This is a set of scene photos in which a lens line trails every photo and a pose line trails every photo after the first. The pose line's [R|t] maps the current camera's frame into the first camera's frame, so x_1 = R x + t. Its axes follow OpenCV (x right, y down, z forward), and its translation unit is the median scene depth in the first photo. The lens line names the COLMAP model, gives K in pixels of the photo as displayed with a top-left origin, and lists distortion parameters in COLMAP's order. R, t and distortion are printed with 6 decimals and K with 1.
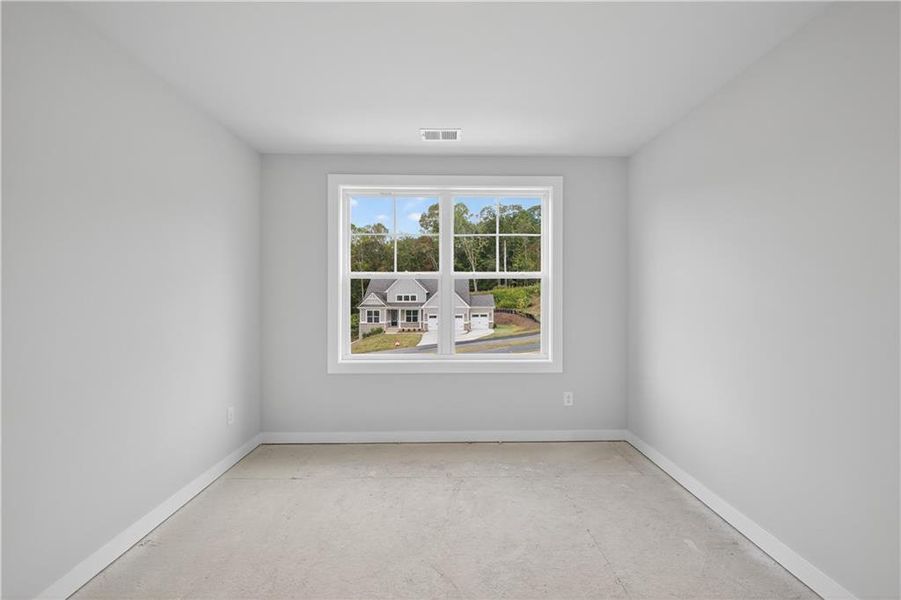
lens RADIAL K [[379.7, 0, 467.1], [0, 379.7, 298.3], [0, 0, 1]] dist [0.008246, -0.001034]
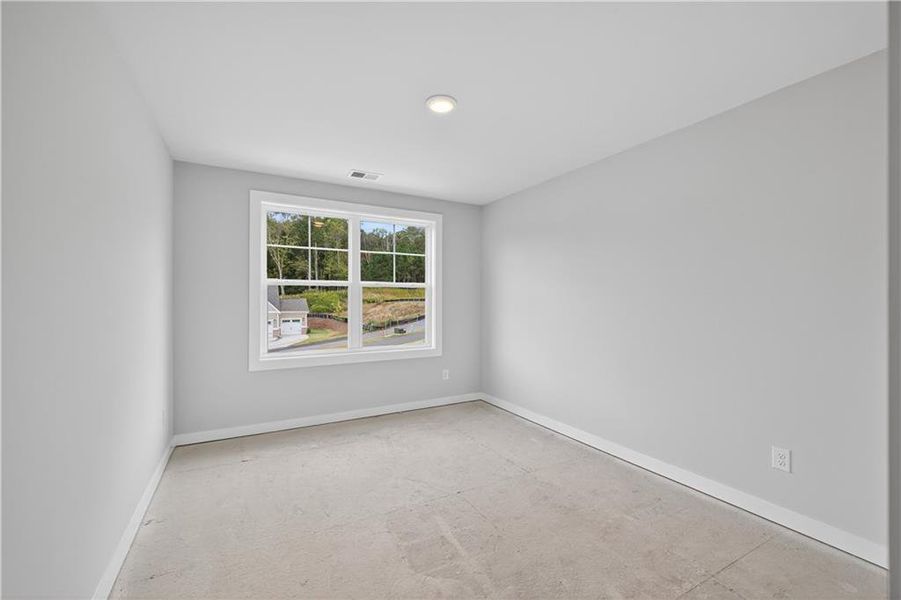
lens RADIAL K [[379.7, 0, 464.6], [0, 379.7, 298.3], [0, 0, 1]] dist [0.008246, -0.001034]
pose [[0.875006, 0.003675, 0.484097, -0.215046], [0.001721, 0.999941, -0.010702, 0.000173], [-0.484108, 0.010197, 0.874949, -0.156331]]
